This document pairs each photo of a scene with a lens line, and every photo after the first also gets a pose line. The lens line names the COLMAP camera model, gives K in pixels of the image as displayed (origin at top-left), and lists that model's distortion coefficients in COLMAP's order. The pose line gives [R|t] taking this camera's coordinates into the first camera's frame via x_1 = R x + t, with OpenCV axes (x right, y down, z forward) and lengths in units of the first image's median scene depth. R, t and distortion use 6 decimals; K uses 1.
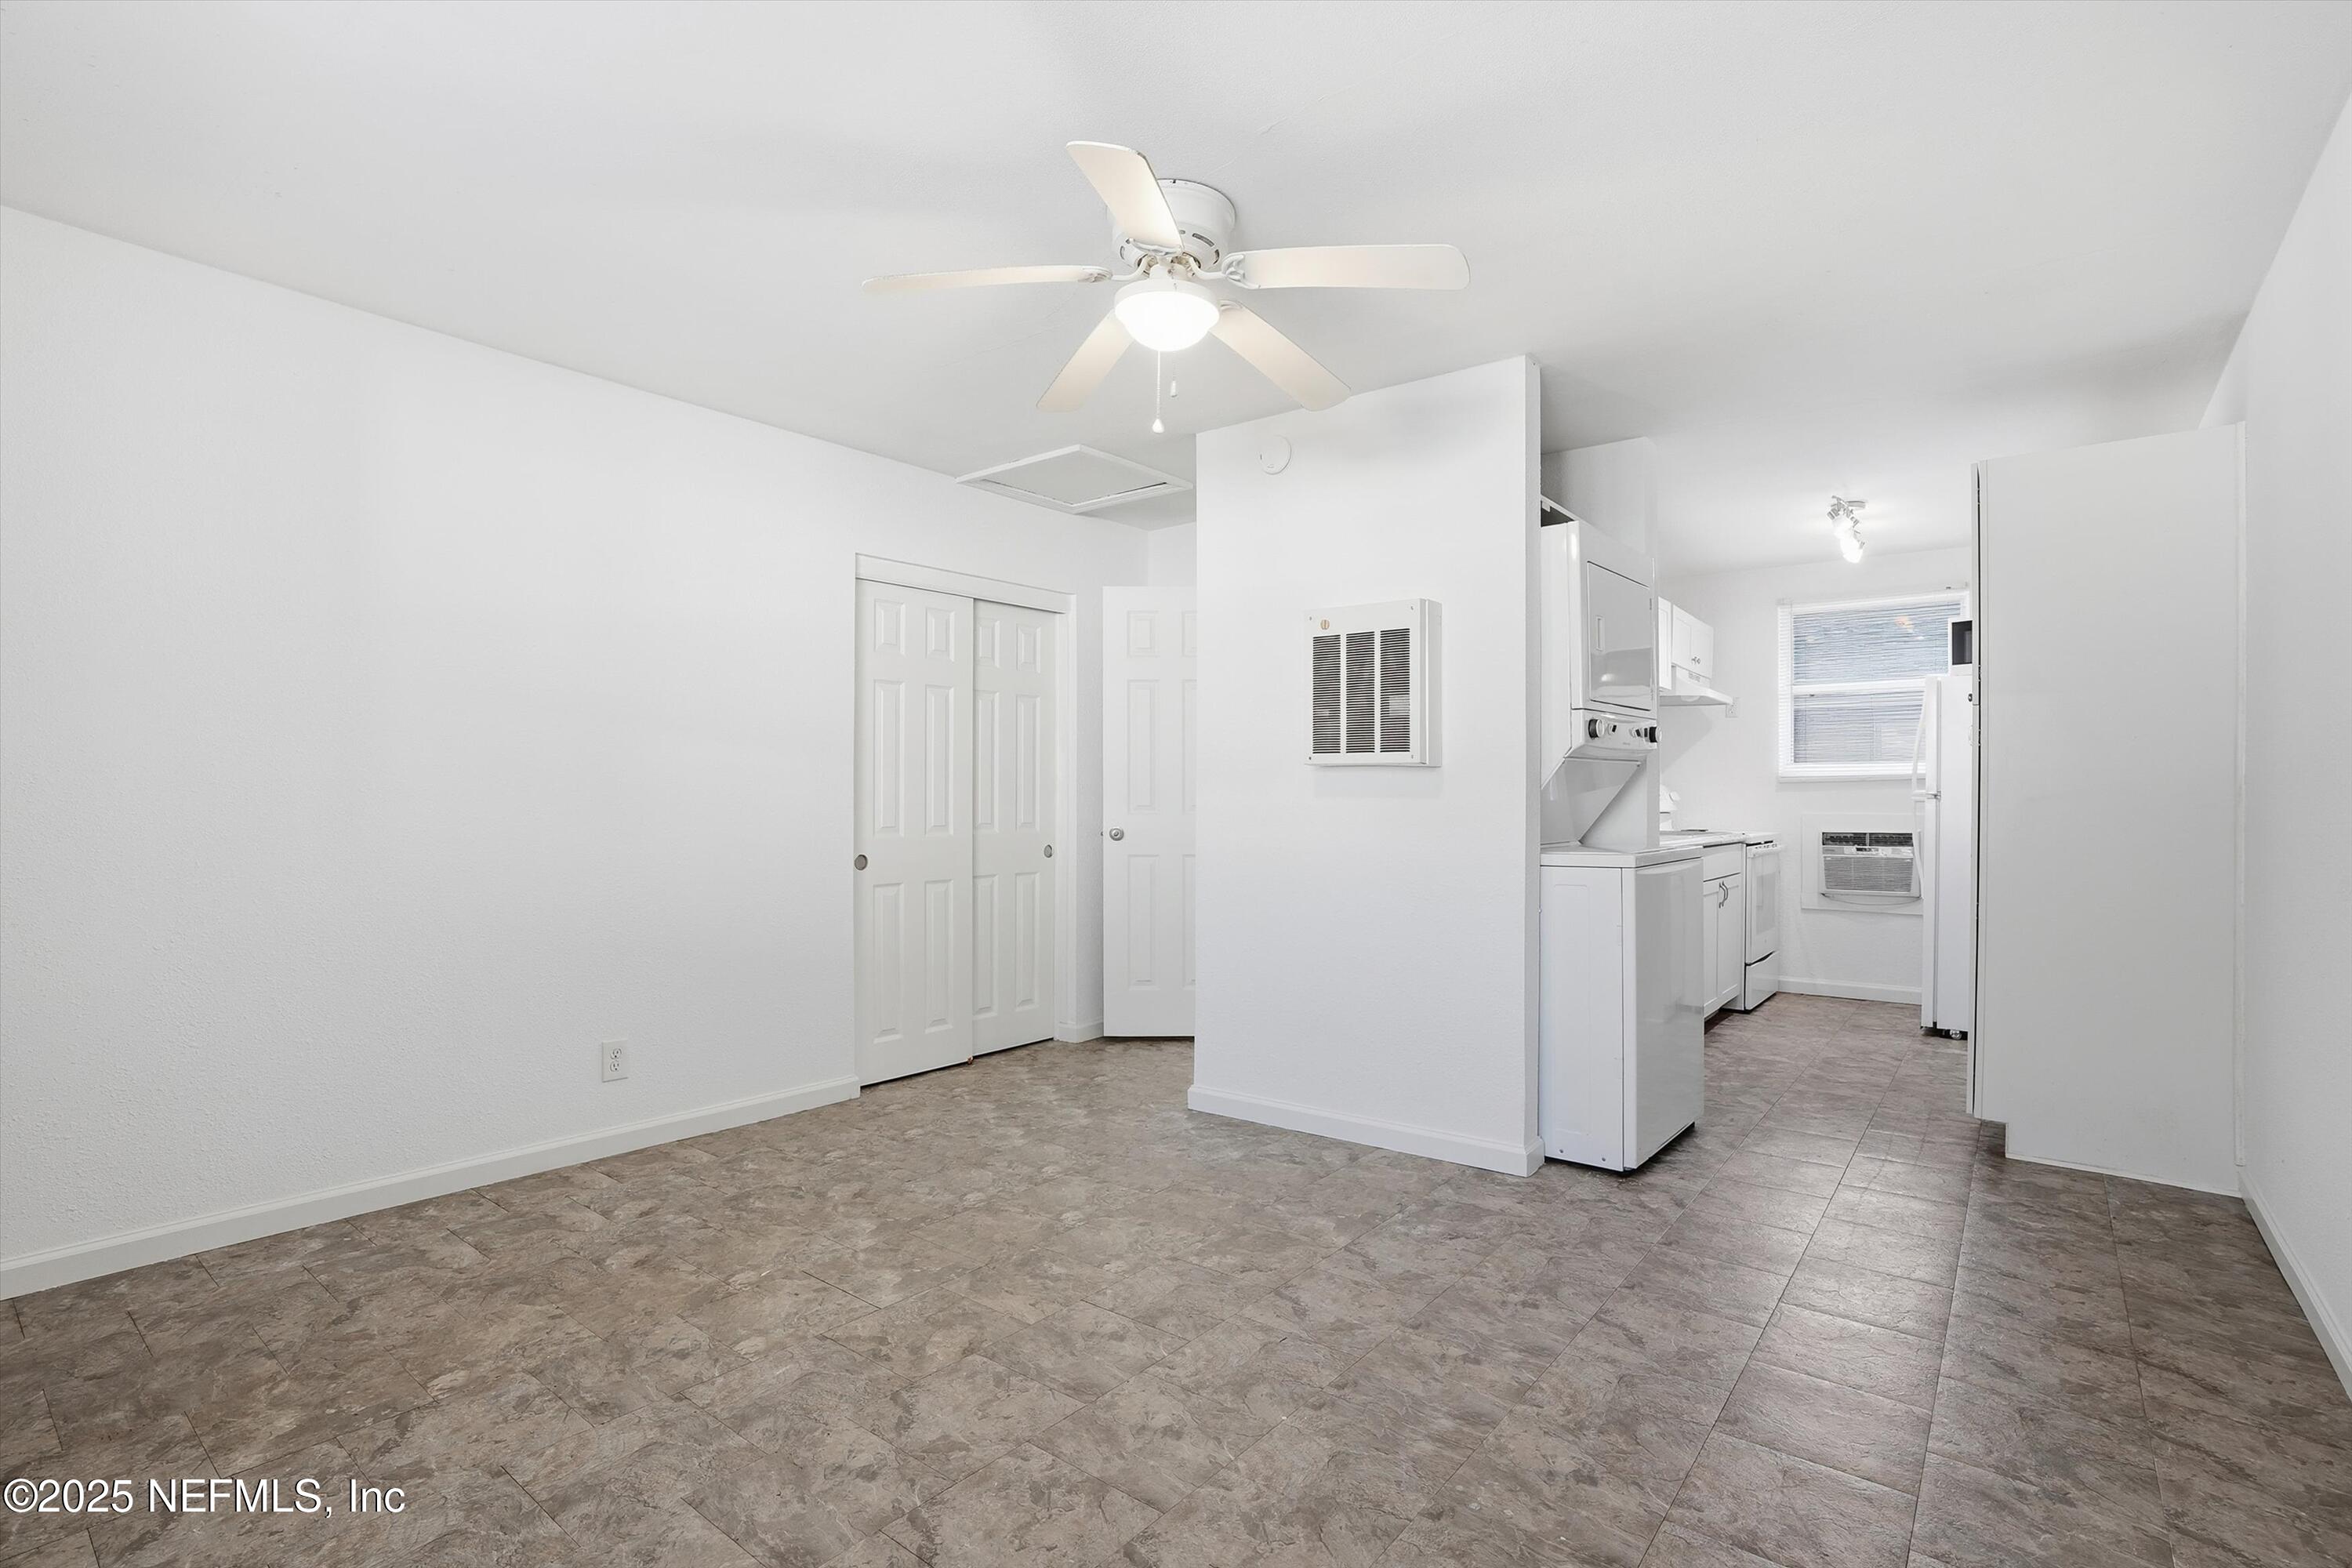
lens RADIAL K [[1084.3, 0, 1154.8], [0, 1084.3, 788.5], [0, 0, 1]] dist [-0.074801, 0.030992]
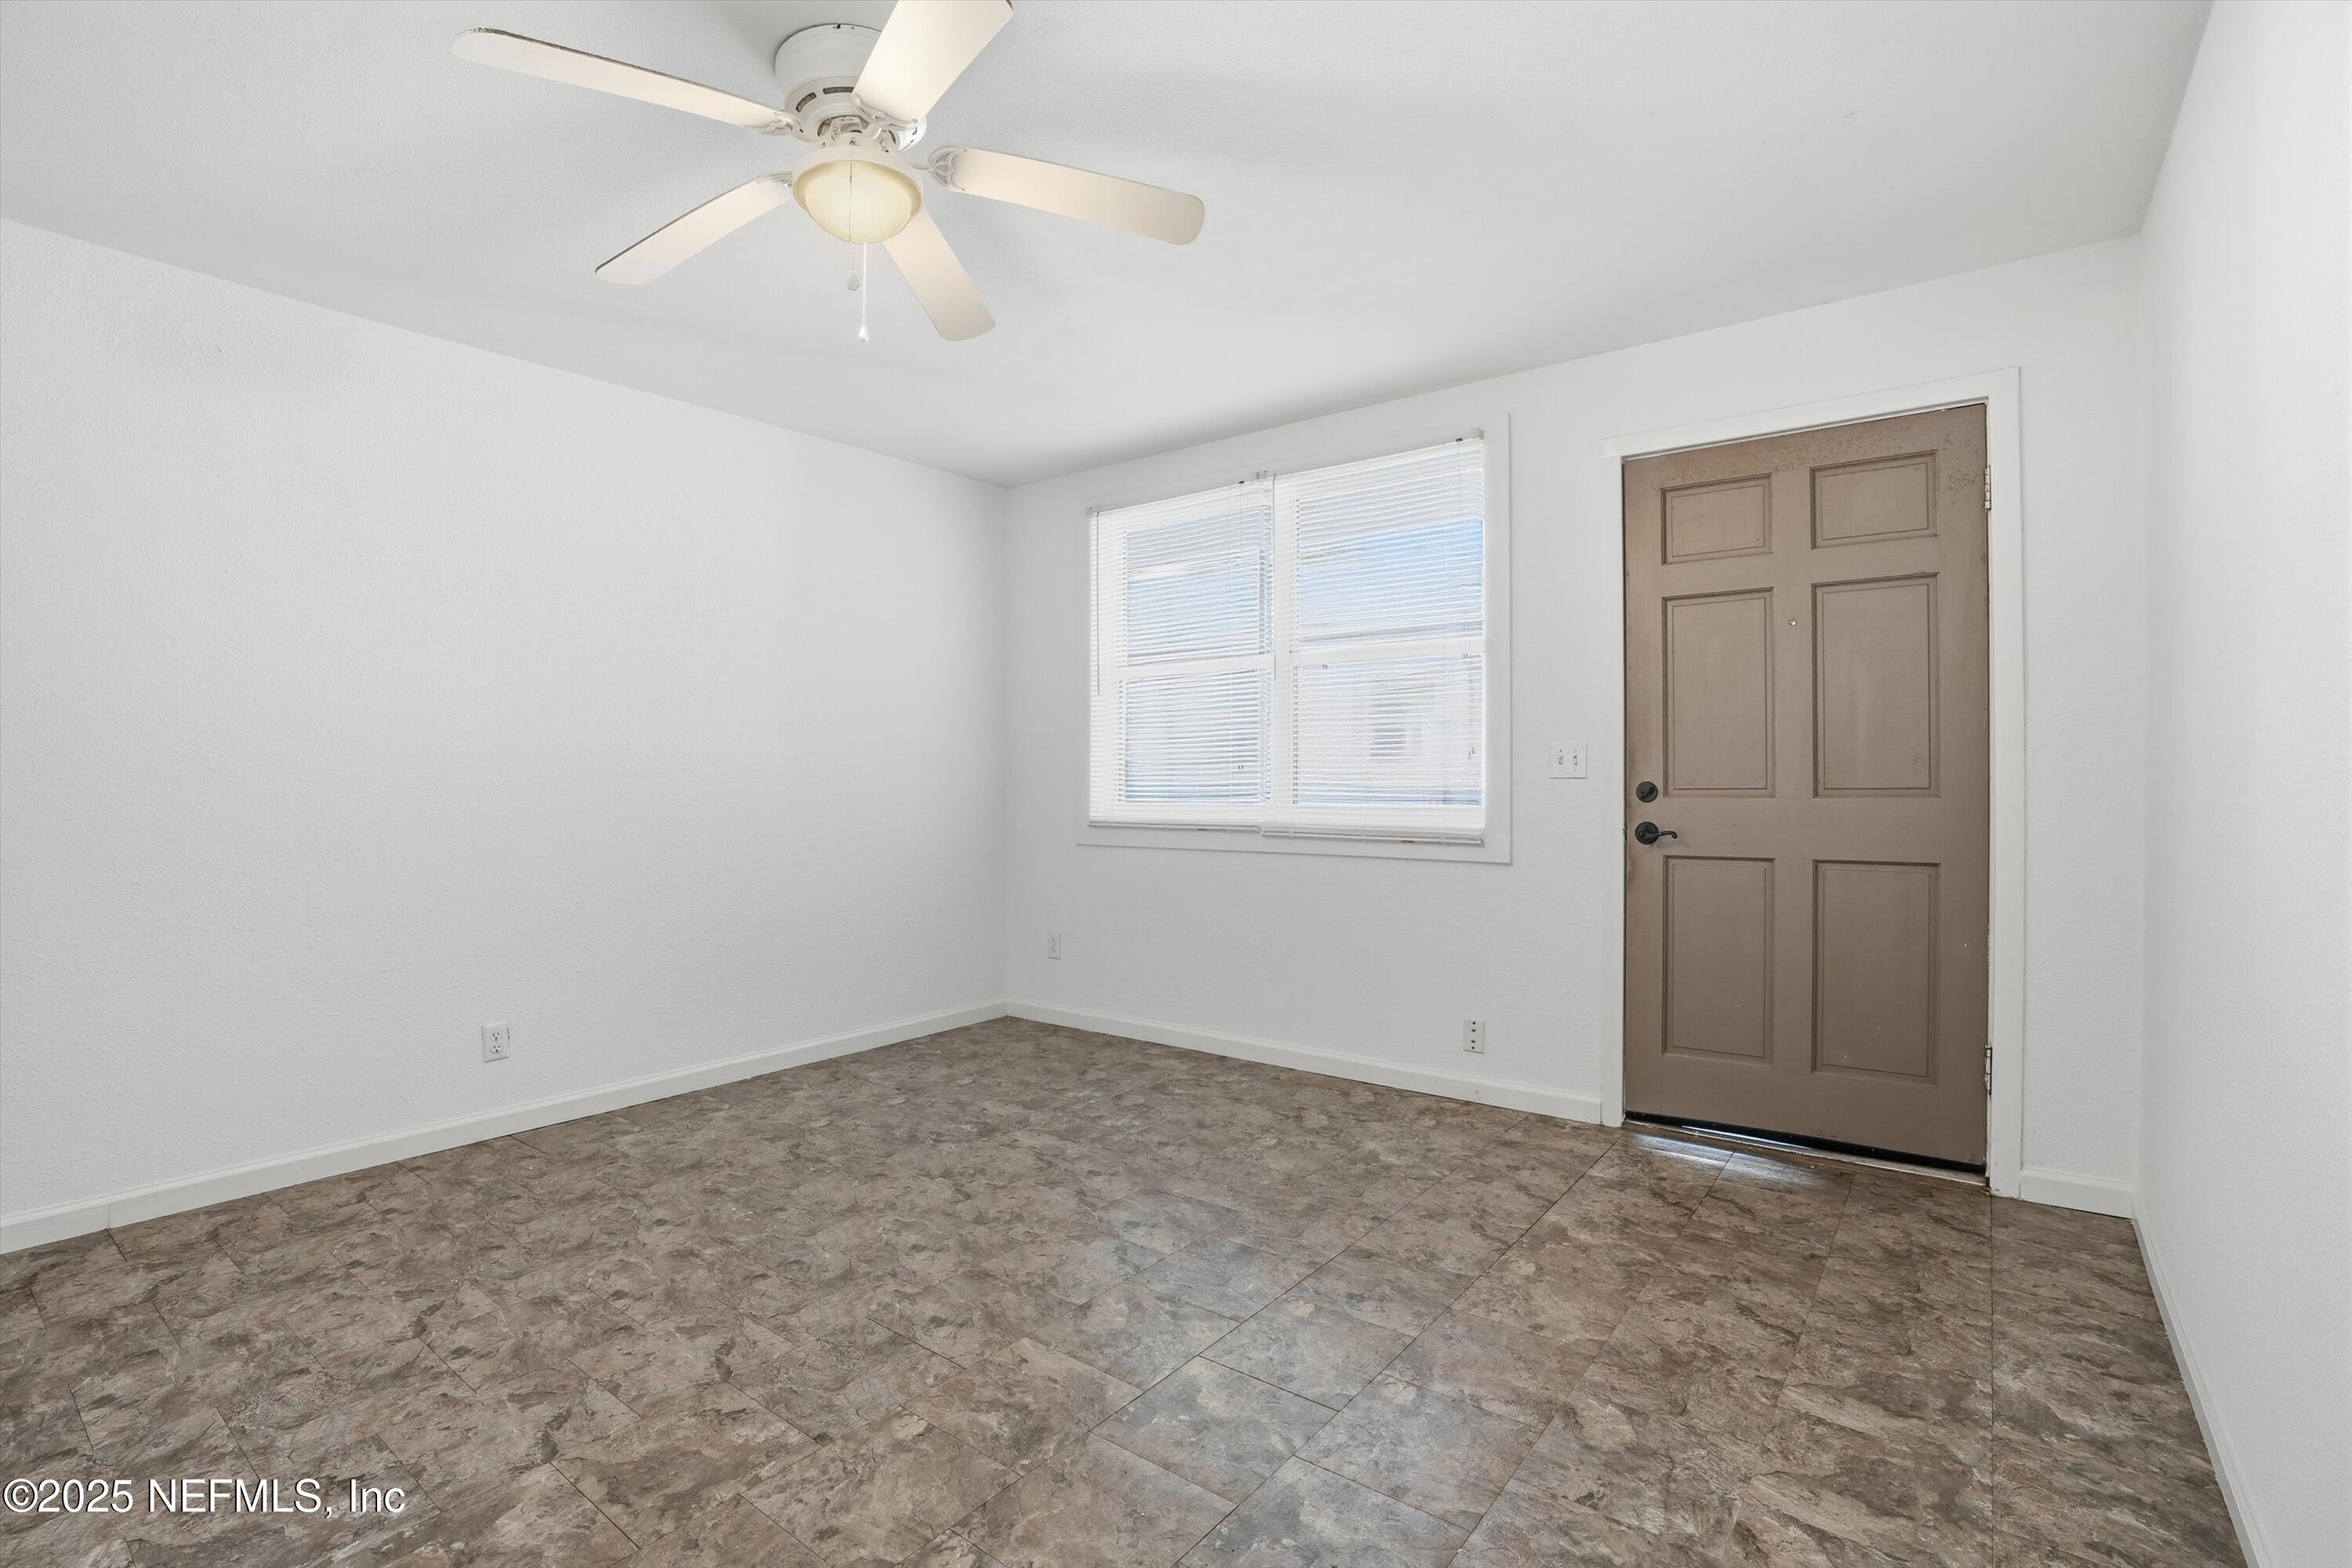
lens RADIAL K [[1084.3, 0, 1154.8], [0, 1084.3, 788.5], [0, 0, 1]] dist [-0.074801, 0.030992]
pose [[-0.999884, 0.003725, -0.014783, -0.219305], [0.003718, 0.999993, 0.000461, 0.022749], [0.014784, 0.000406, -0.999891, 1.950075]]
